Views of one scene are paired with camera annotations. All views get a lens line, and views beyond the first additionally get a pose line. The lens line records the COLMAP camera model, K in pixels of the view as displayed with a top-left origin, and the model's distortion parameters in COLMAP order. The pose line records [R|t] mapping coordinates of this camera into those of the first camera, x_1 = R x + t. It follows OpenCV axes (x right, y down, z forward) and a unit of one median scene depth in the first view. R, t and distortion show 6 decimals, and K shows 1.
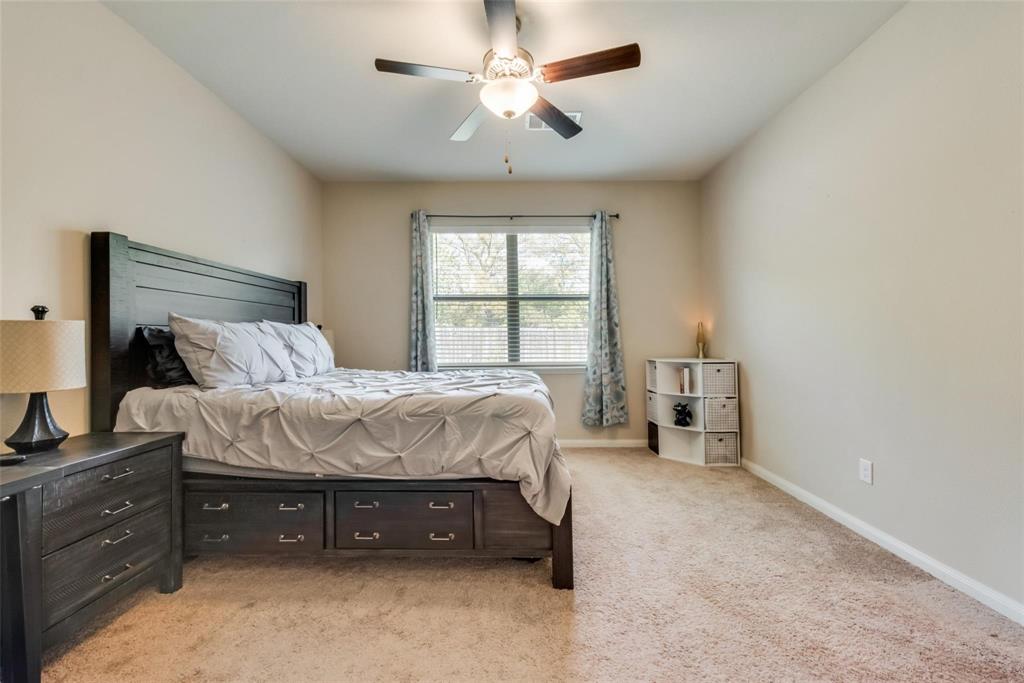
lens RADIAL K [[405.4, 0, 509.8], [0, 405.4, 331.0], [0, 0, 1]] dist [0.002561, -0.000726]
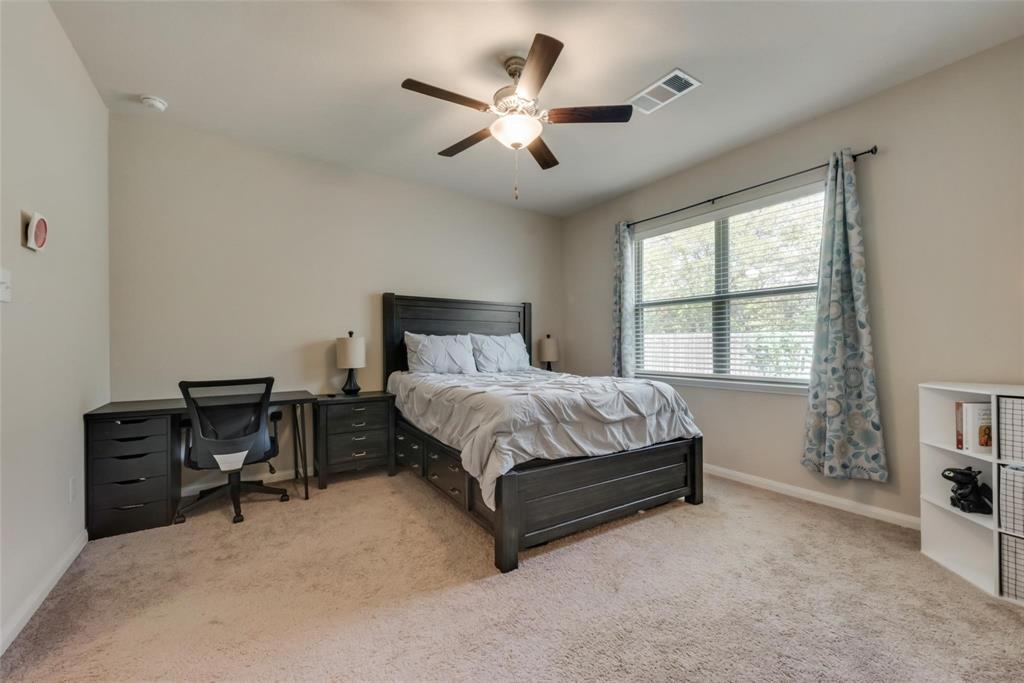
lens RADIAL K [[405.4, 0, 511.9], [0, 405.4, 347.5], [0, 0, 1]] dist [0.002561, -0.000726]
pose [[0.555849, 0.006534, -0.831258, 0.488829], [0.014030, 0.999753, 0.017240, 0.001289], [0.831165, -0.021245, 0.555620, 0.188736]]
